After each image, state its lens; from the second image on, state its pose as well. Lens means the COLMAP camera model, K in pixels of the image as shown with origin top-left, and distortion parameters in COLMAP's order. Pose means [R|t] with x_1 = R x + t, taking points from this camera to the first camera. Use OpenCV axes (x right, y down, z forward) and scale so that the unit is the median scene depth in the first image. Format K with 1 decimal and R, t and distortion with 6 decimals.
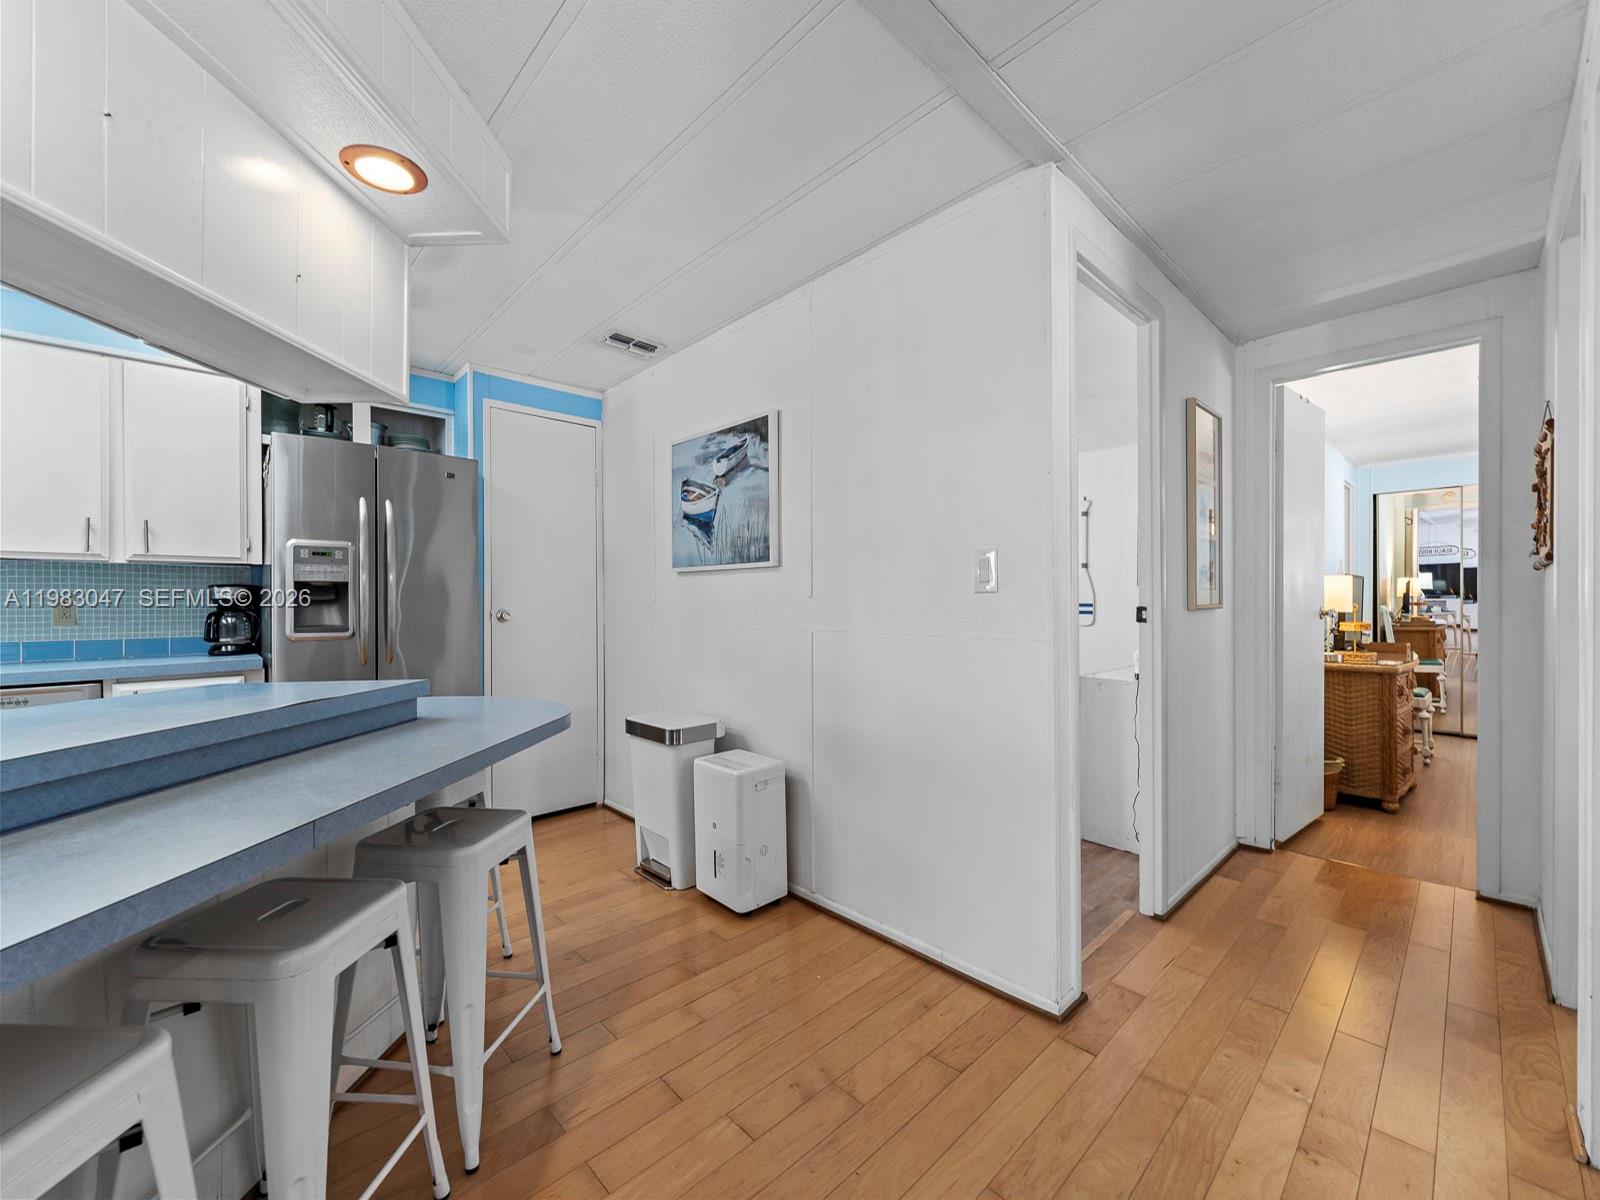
lens RADIAL K [[647.0, 0, 796.7], [0, 647.0, 605.9], [0, 0, 1]] dist [-0.001641, -0.000031]
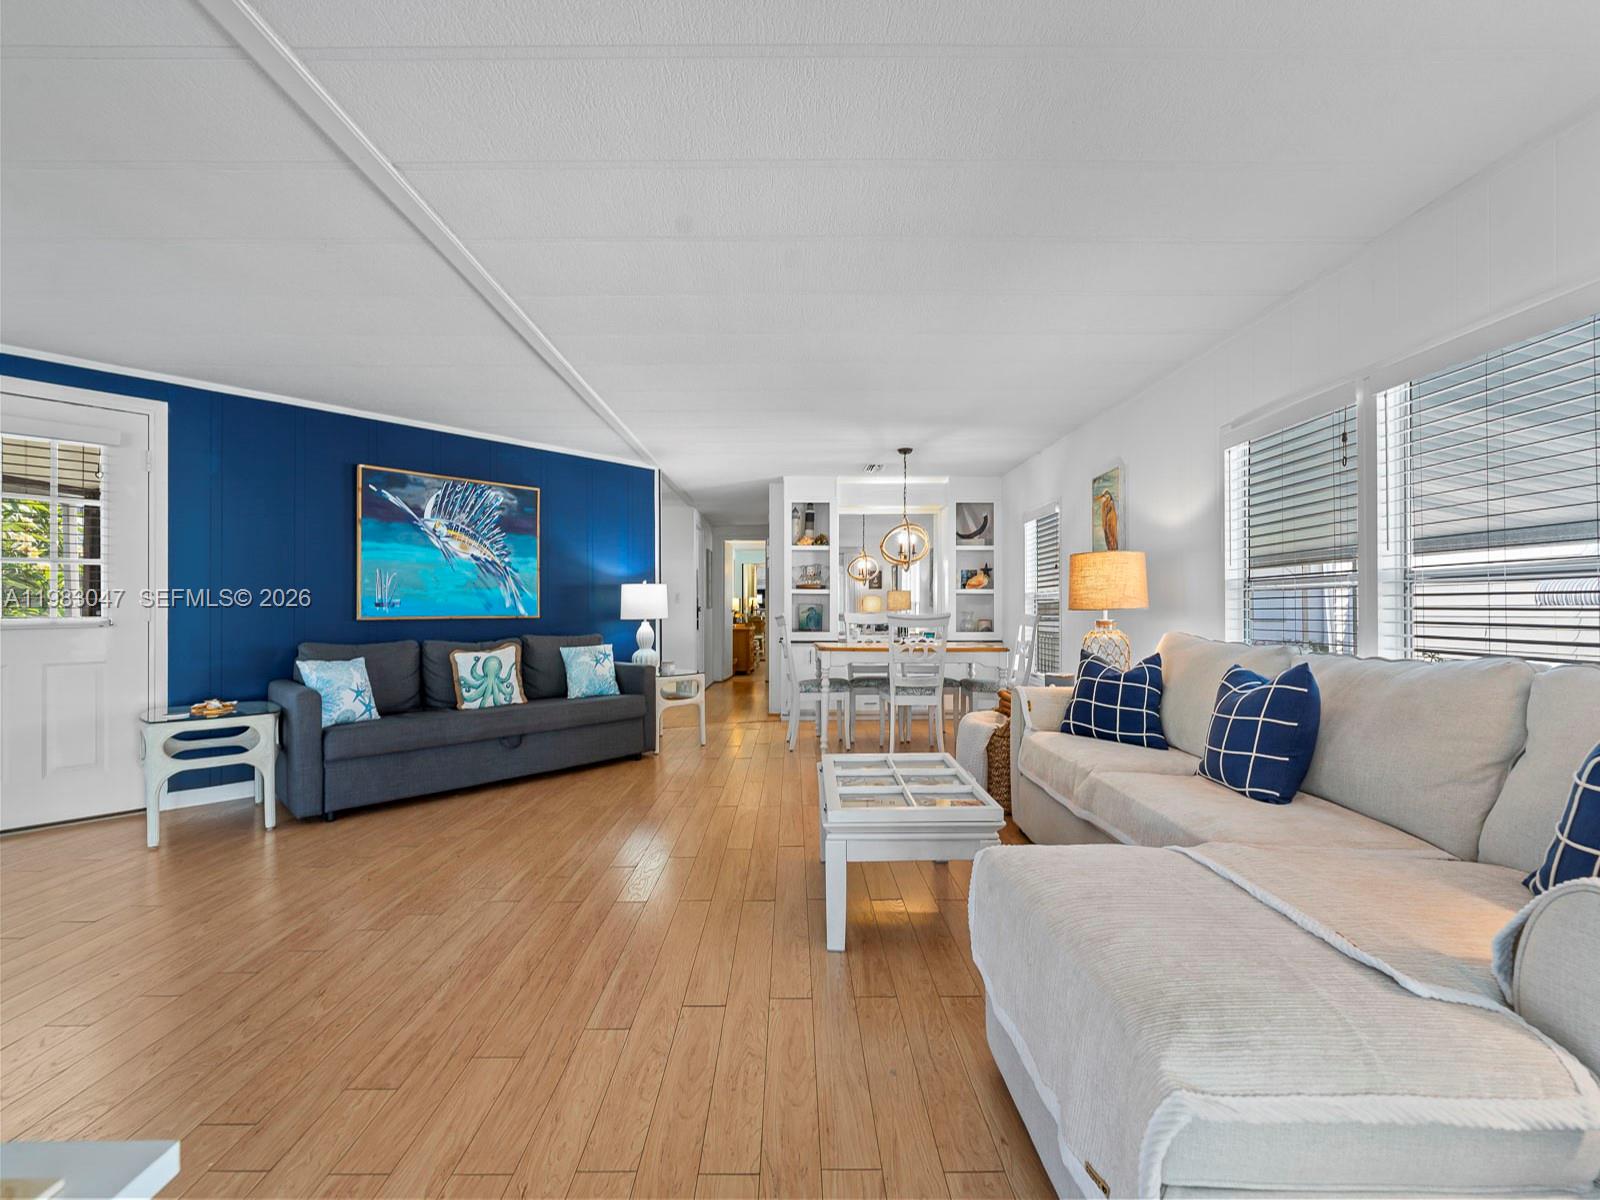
lens RADIAL K [[646.8, 0, 798.0], [0, 646.8, 609.6], [0, 0, 1]] dist [0.002057, -0.000161]
pose [[0.677237, 0.005289, 0.735746, -1.394081], [0.001262, 0.999964, -0.008350, 0.037787], [-0.735764, 0.006583, 0.677206, -1.479712]]
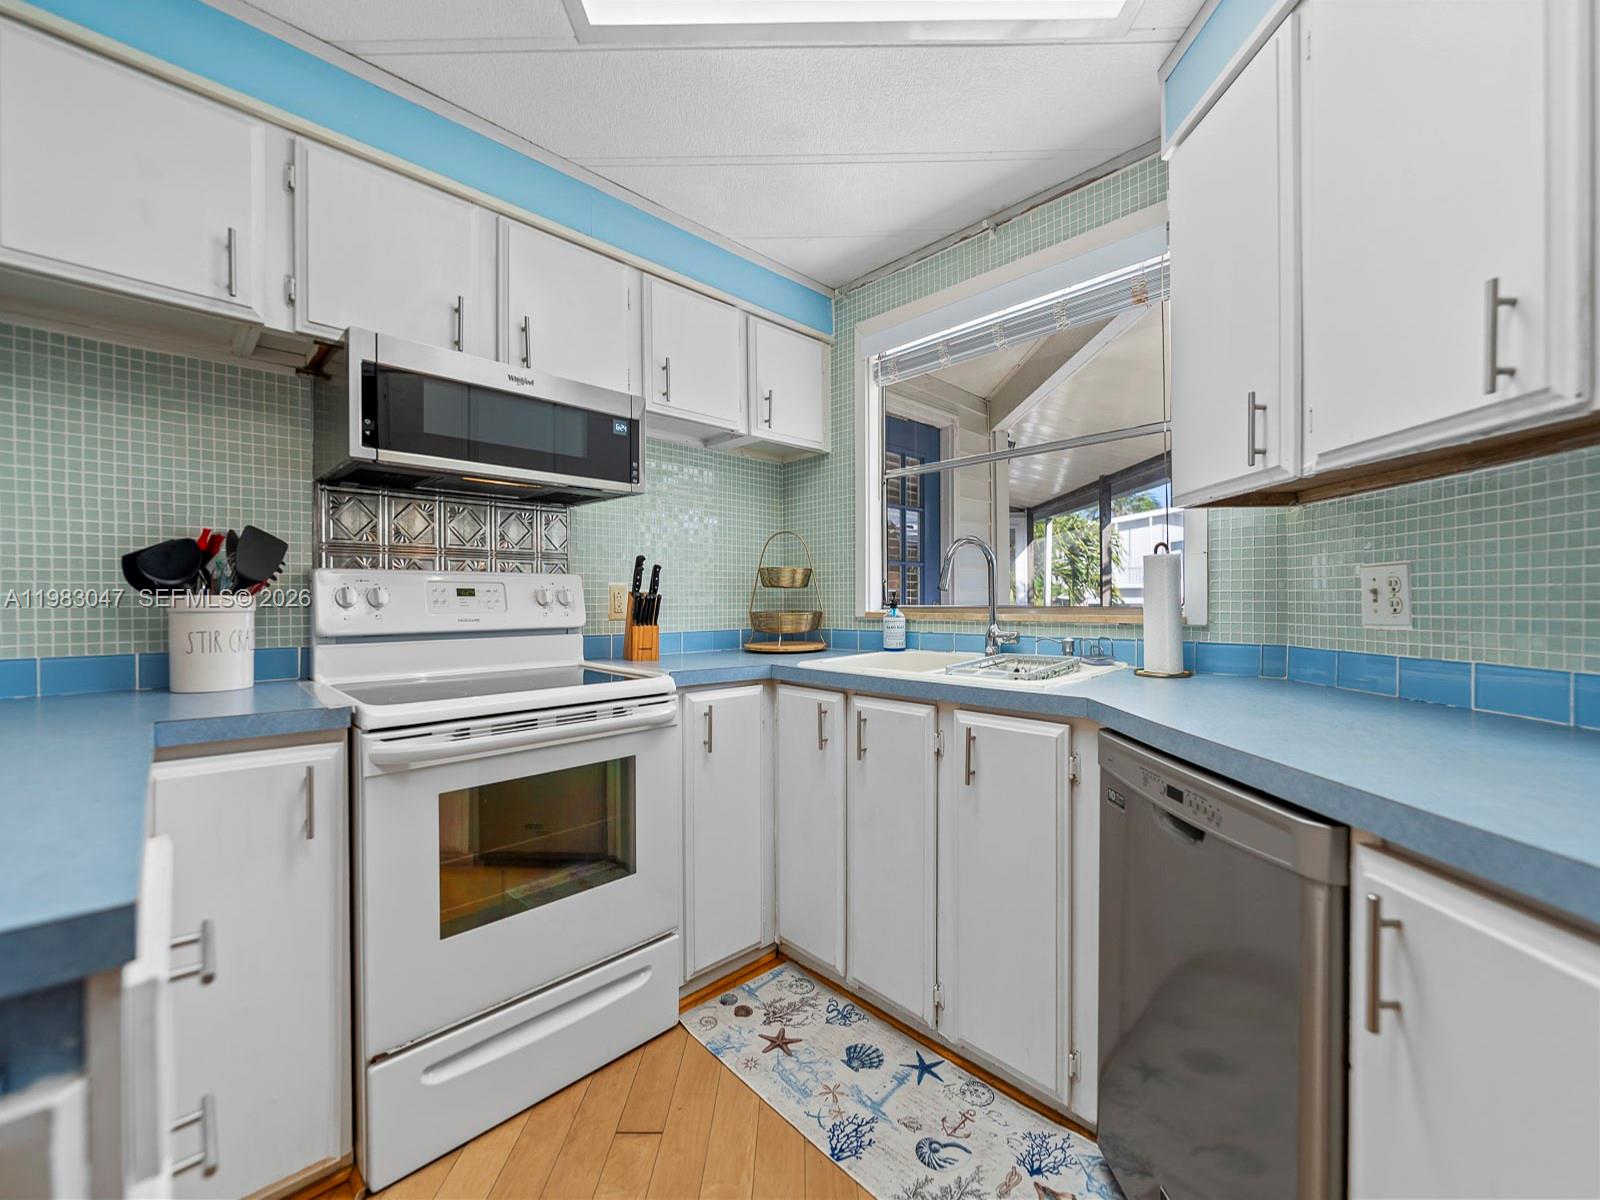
lens RADIAL K [[637.8, 0, 808.7], [0, 637.8, 604.3], [0, 0, 1]] dist [-0.001141, 0.000039]
pose [[-0.680764, 0.013822, -0.732373, -0.538121], [0.009301, 0.999904, 0.010225, 0.006600], [0.732444, 0.000149, -0.680827, 0.797461]]
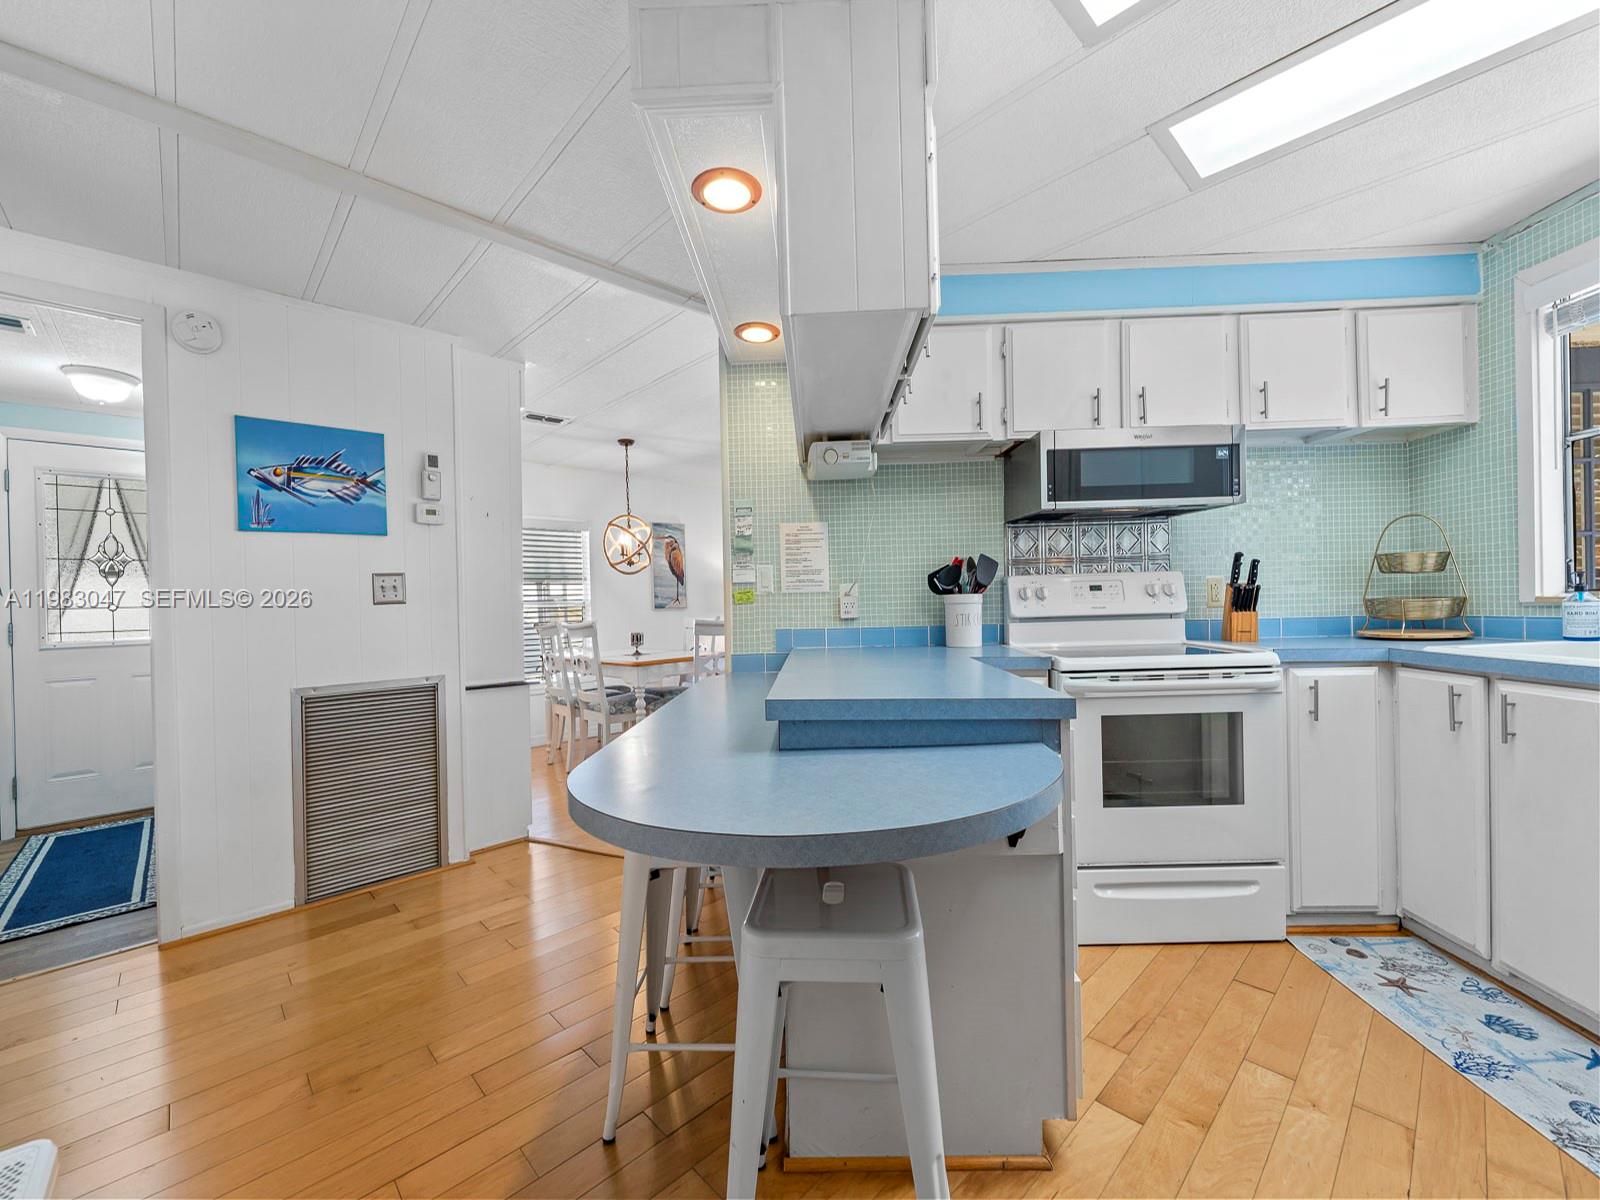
lens RADIAL K [[646.7, 0, 798.2], [0, 646.7, 608.1], [0, 0, 1]] dist [0.000209, -0.000040]
pose [[-0.999435, 0.033589, -0.000892, -0.359914], [0.033579, 0.999393, 0.009305, 0.003823], [0.001204, 0.009270, -0.999956, 1.014002]]
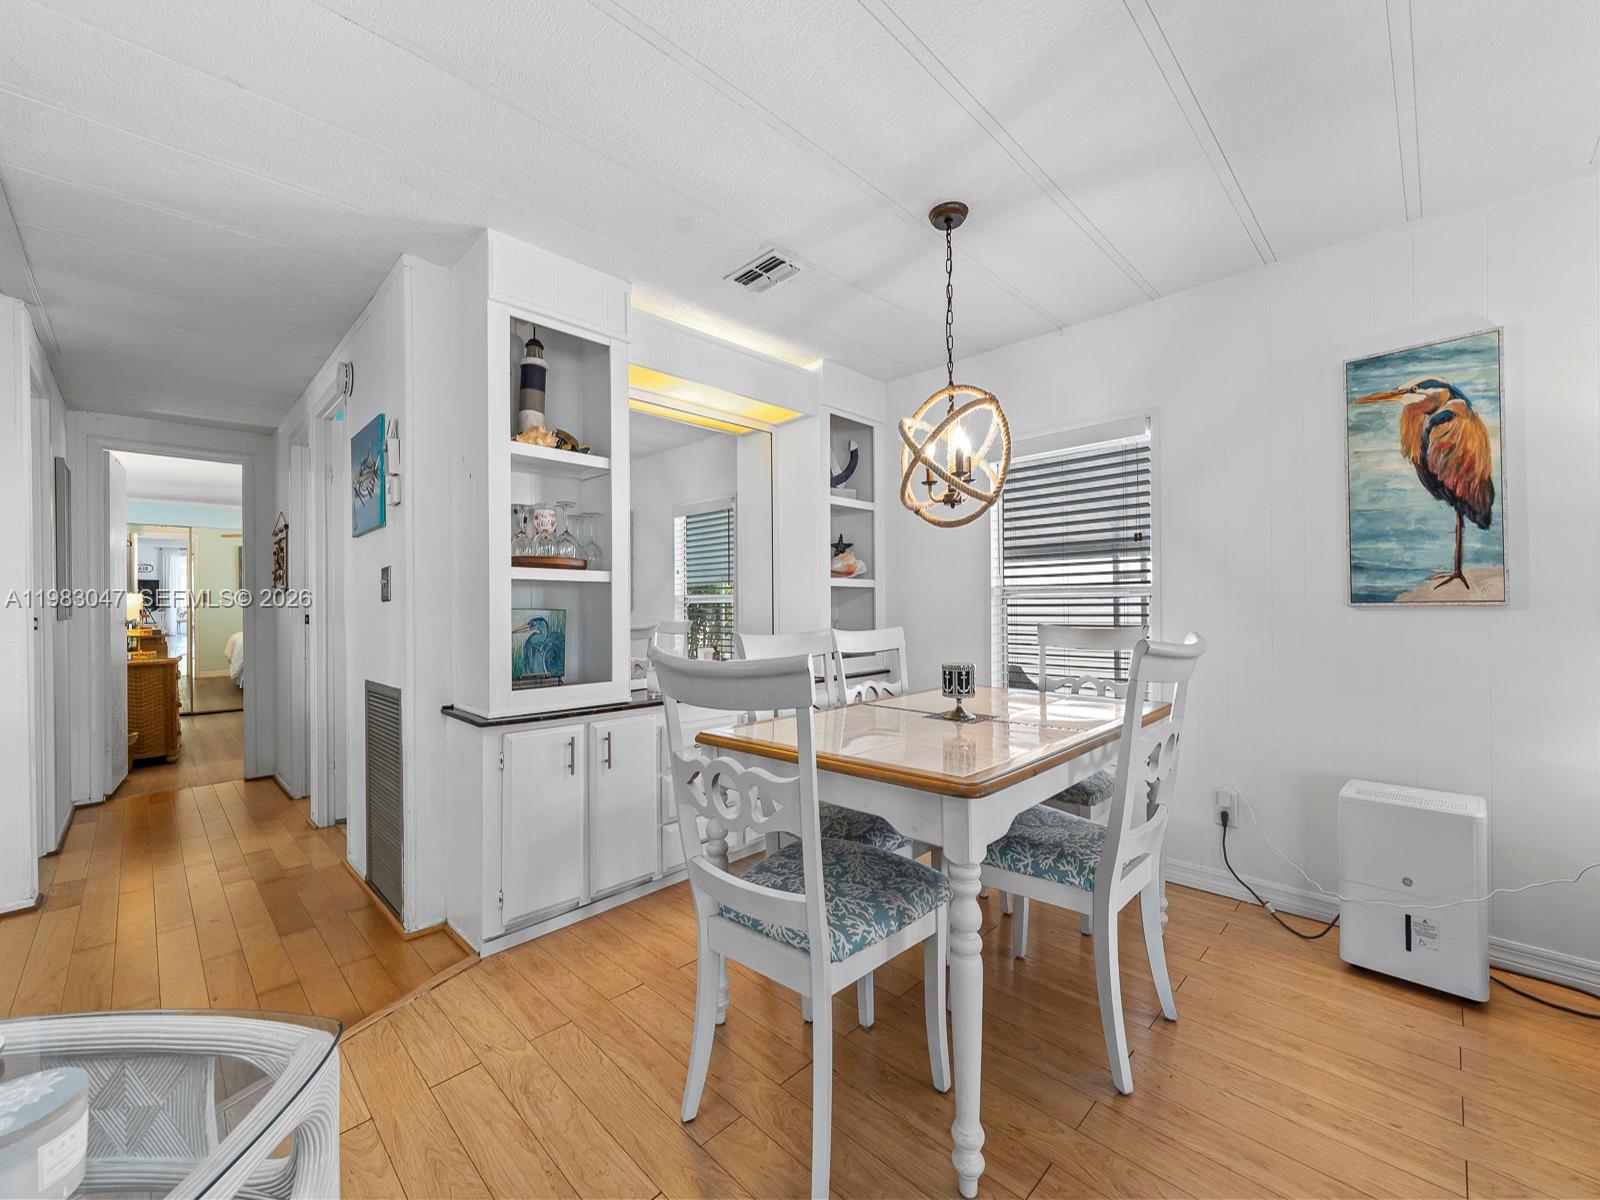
lens RADIAL K [[647.0, 0, 796.7], [0, 647.0, 605.9], [0, 0, 1]] dist [-0.001641, -0.000031]
pose [[-0.034742, 0.005710, 0.999380, -0.610441], [0.015627, 0.999865, -0.005170, 0.006999], [-0.999274, 0.015438, -0.034826, -0.358240]]
